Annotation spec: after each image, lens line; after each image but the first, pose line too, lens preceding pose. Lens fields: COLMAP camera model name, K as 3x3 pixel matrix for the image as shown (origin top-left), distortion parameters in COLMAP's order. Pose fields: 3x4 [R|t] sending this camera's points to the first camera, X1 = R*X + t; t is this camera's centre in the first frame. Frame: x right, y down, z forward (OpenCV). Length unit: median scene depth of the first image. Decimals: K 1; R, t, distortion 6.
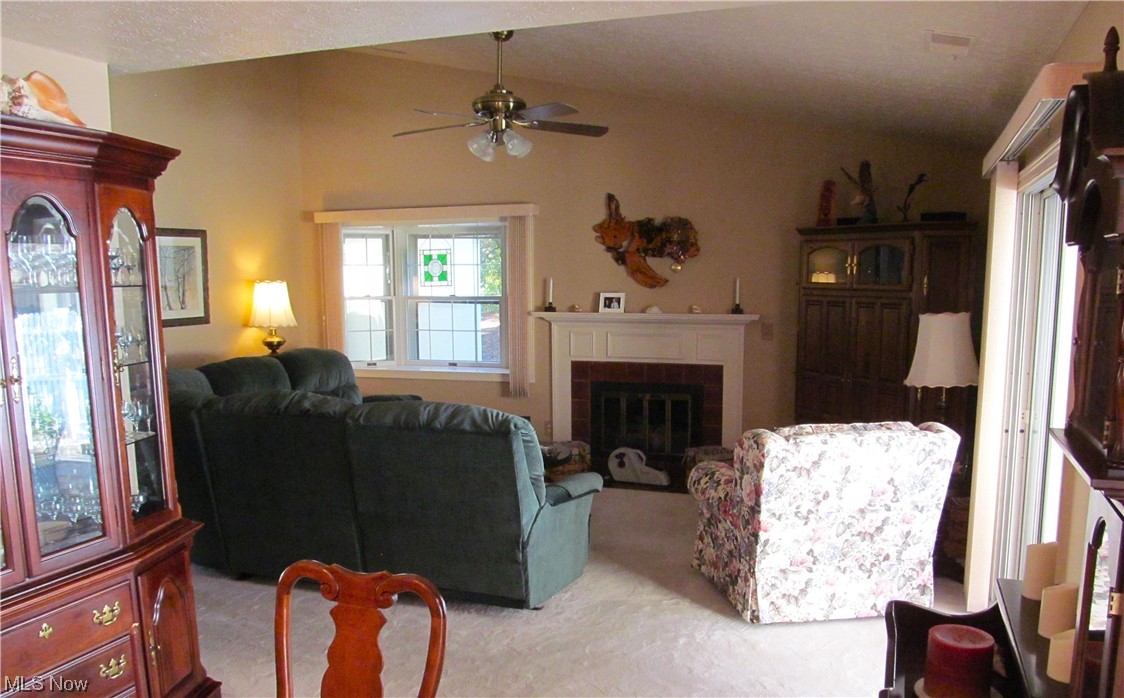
lens RADIAL K [[929.0, 0, 563.8], [0, 929.0, 411.0], [0, 0, 1]] dist [-0.057815, 0.007974]
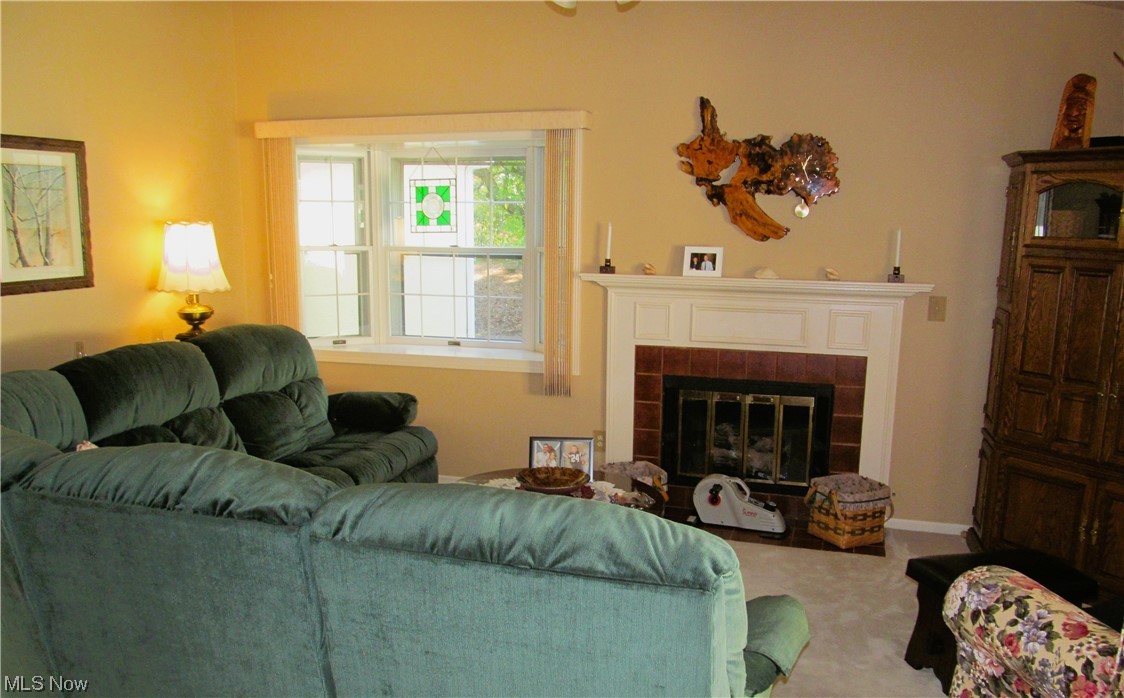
lens RADIAL K [[929.0, 0, 563.8], [0, 929.0, 411.0], [0, 0, 1]] dist [-0.057815, 0.007974]
pose [[0.998848, 0.004601, 0.047773, -0.078556], [-0.007216, 0.998477, 0.054704, -0.043131], [-0.047448, -0.054986, 0.997359, 0.319562]]
